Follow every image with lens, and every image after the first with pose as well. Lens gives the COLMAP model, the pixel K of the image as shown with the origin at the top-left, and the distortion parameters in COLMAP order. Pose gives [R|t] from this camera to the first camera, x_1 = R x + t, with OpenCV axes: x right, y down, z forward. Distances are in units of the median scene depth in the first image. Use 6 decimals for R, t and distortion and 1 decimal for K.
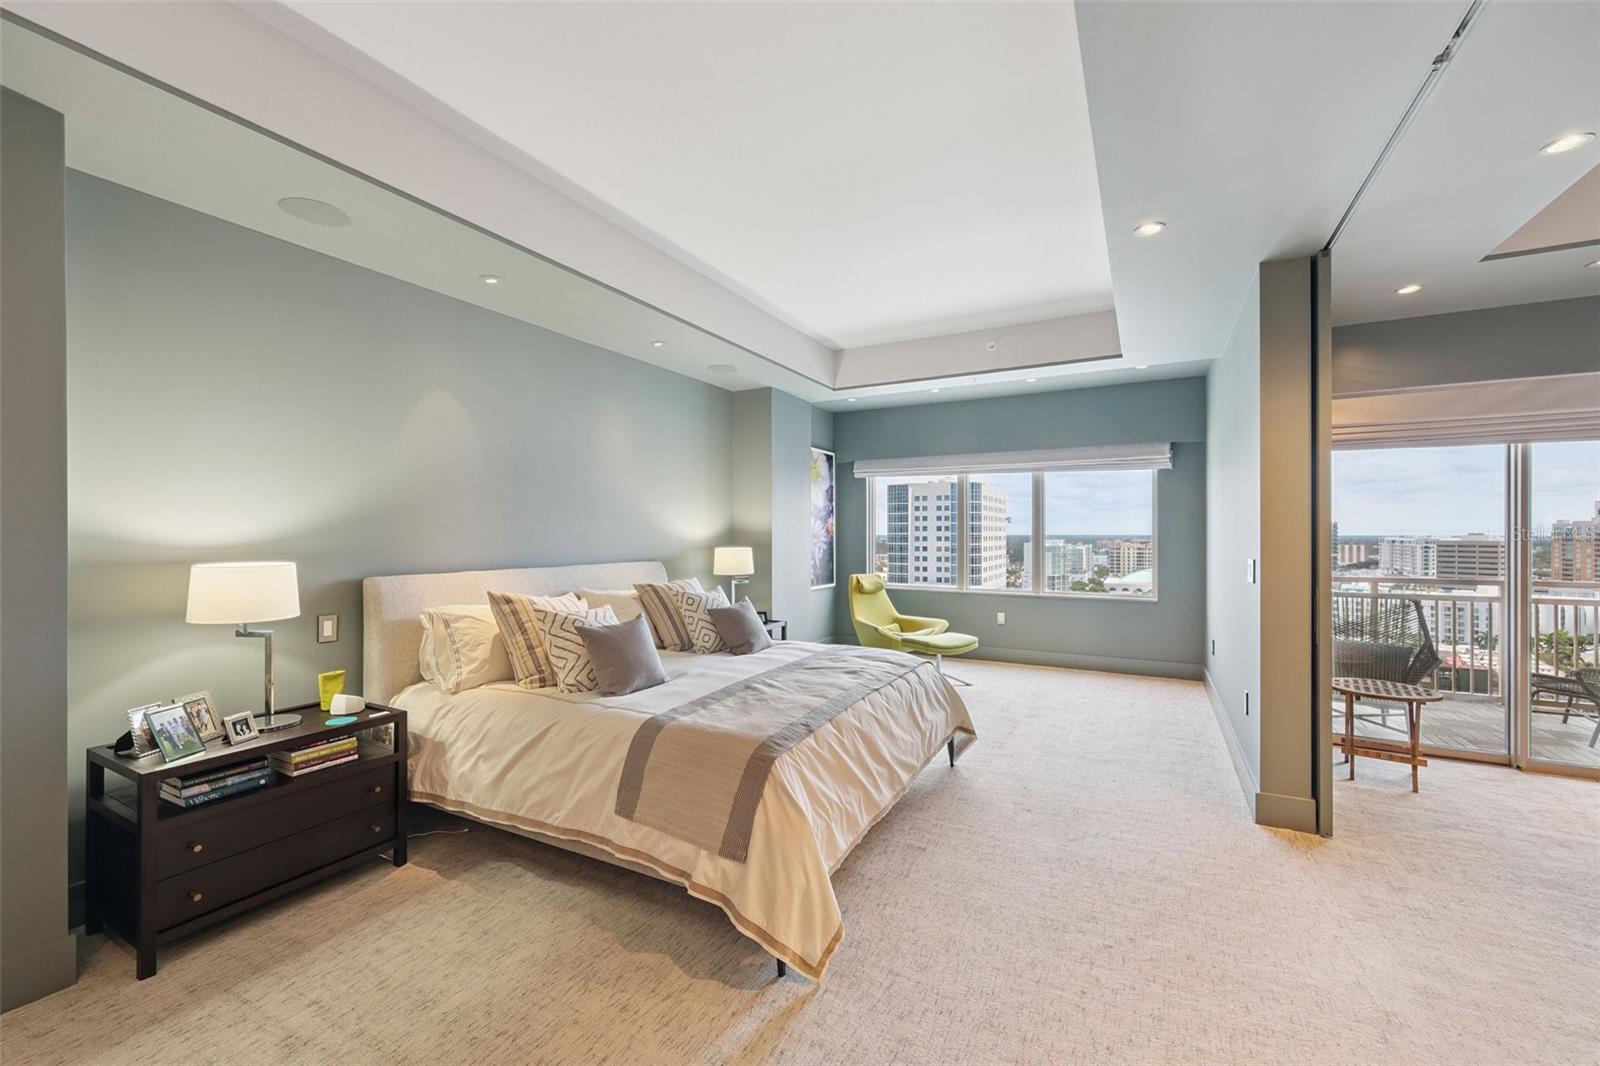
lens RADIAL K [[647.4, 0, 798.0], [0, 647.4, 534.9], [0, 0, 1]] dist [-0.000746, 0.000888]
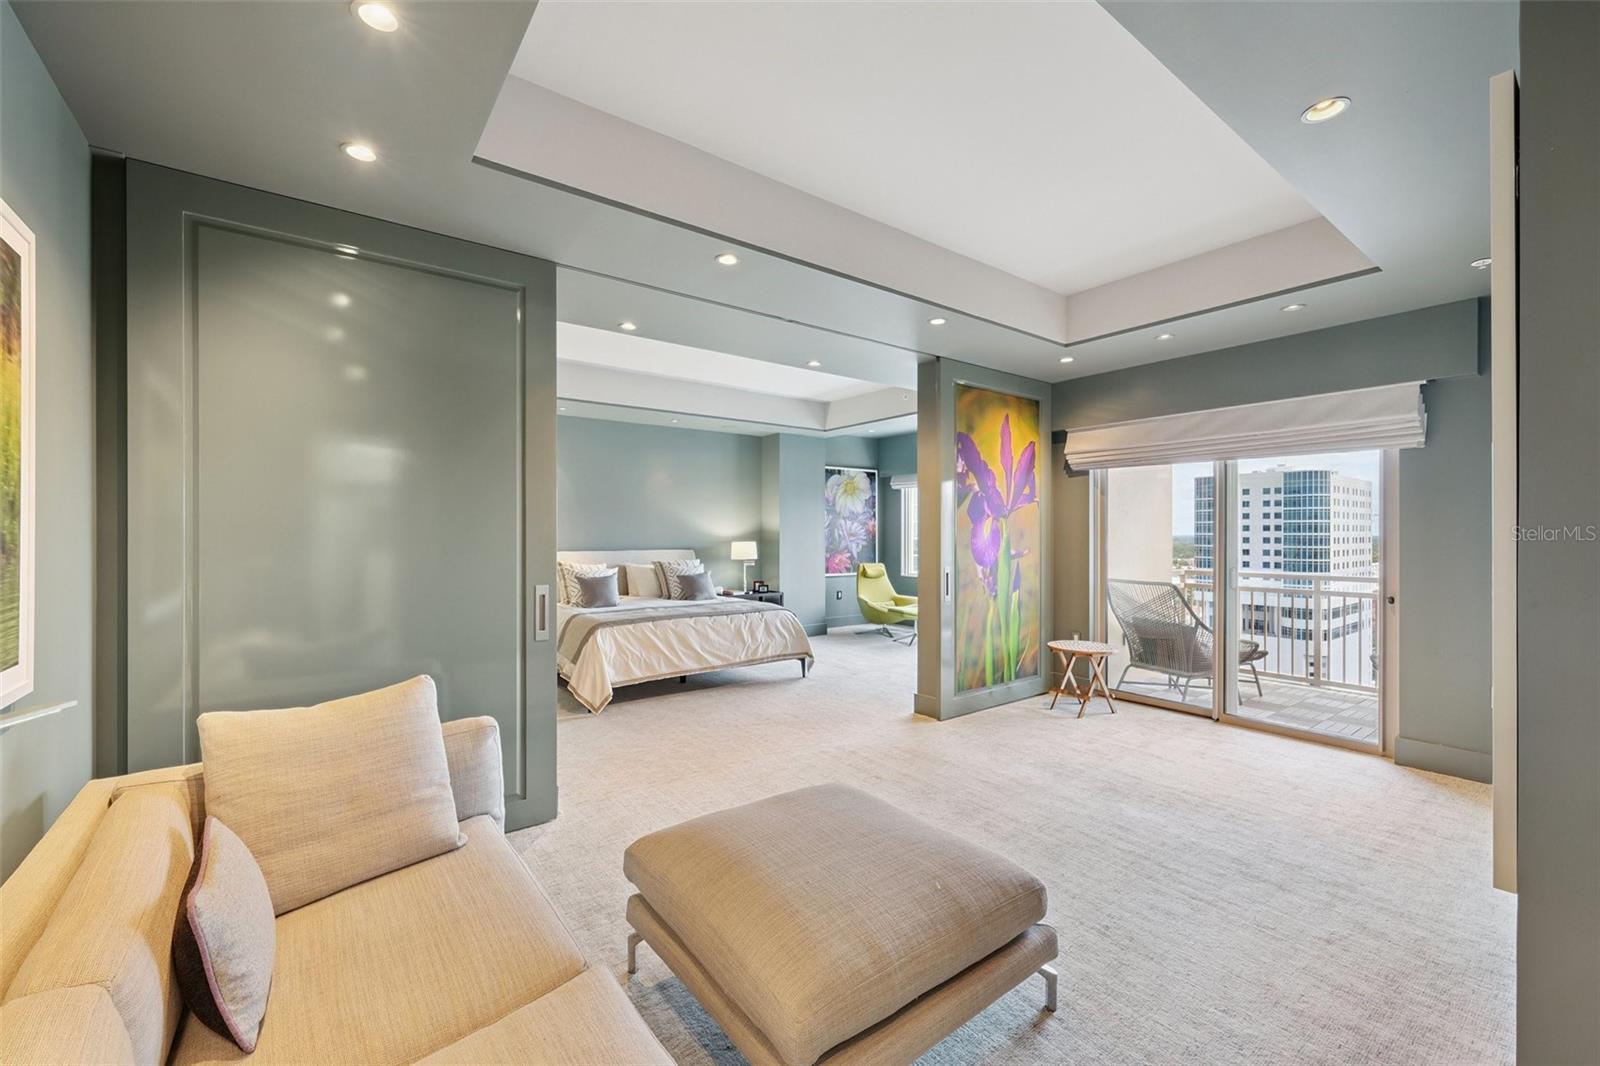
lens RADIAL K [[647.4, 0, 799.0], [0, 647.4, 531.2], [0, 0, 1]] dist [-0.000746, 0.000888]
pose [[0.912642, 0.000312, -0.408760, 0.586413], [-0.002613, 0.999984, -0.005070, 0.001850], [0.408751, 0.005695, 0.912628, -0.314777]]
